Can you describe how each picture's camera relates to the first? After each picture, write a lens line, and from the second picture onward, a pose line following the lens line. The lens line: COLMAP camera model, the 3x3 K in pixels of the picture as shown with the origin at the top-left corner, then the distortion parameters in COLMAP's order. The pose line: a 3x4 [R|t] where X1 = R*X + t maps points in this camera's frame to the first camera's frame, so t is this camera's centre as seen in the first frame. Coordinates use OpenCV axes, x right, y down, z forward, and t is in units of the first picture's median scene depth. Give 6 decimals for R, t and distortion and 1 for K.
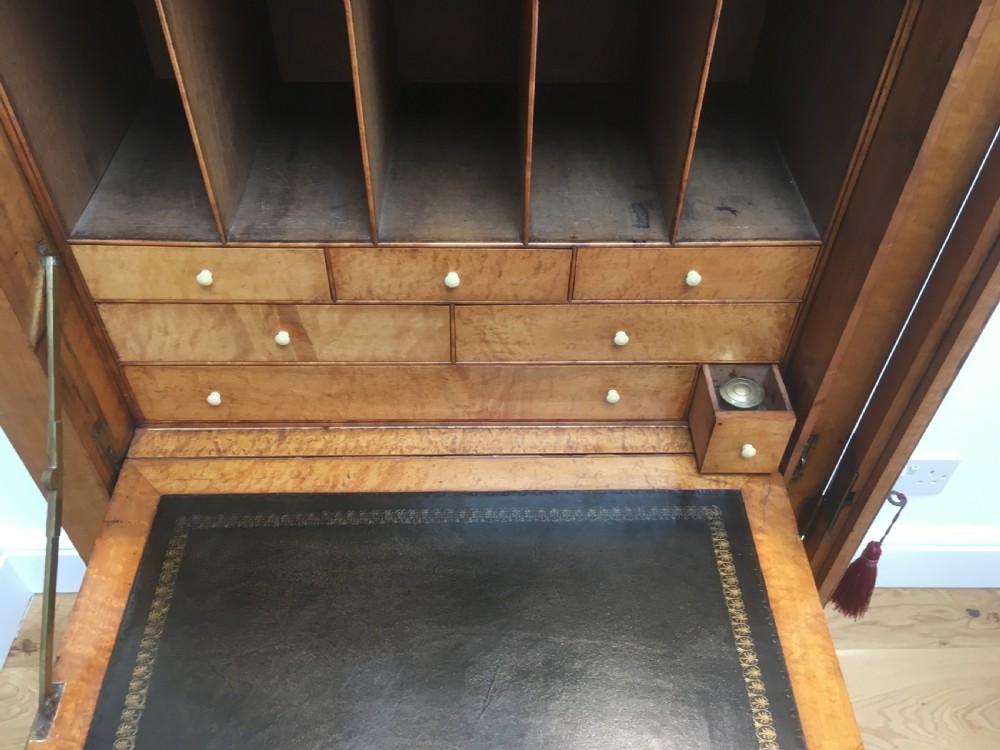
lens RADIAL K [[852.0, 0, 498.6], [0, 852.0, 377.1], [0, 0, 1]] dist [0.070768, -0.096722]
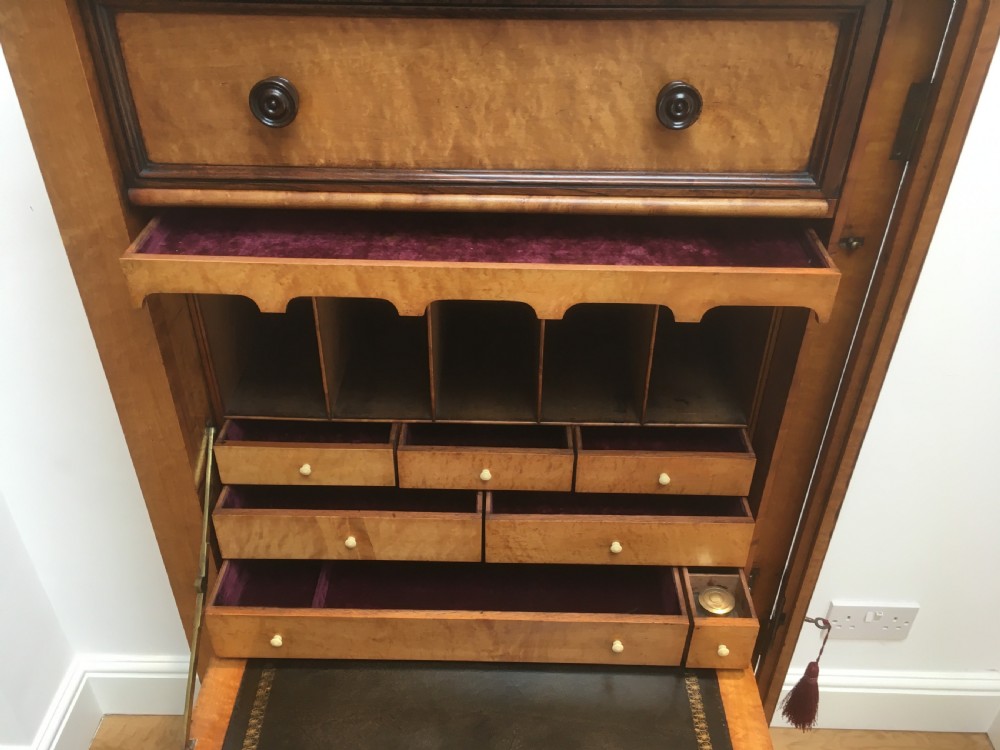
lens RADIAL K [[852.0, 0, 499.7], [0, 852.0, 373.2], [0, 0, 1]] dist [0.070768, -0.096722]
pose [[0.999518, 0.015206, -0.027076, 0.003345], [-0.019980, 0.982371, -0.185873, 0.027427], [0.023772, 0.186324, 0.982201, -0.398542]]
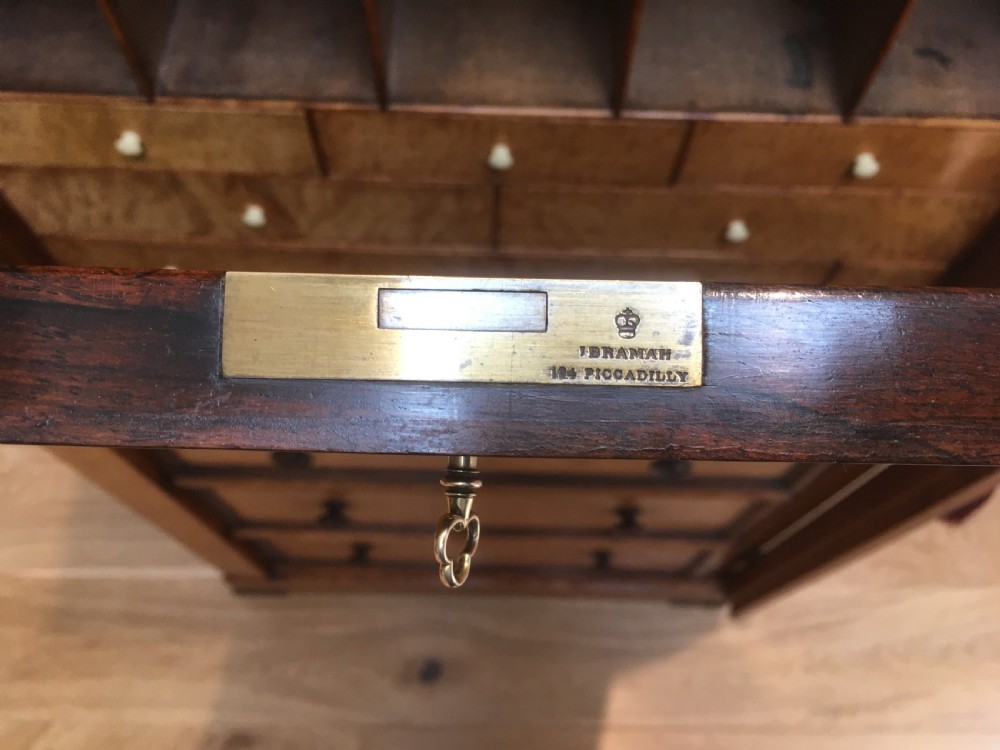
lens RADIAL K [[852.0, 0, 492.7], [0, 852.0, 377.7], [0, 0, 1]] dist [0.070768, -0.096722]
pose [[0.999167, 0.039723, -0.009298, -0.045709], [-0.033898, 0.935175, 0.352559, -0.185547], [0.022700, -0.351950, 0.935743, 0.306199]]
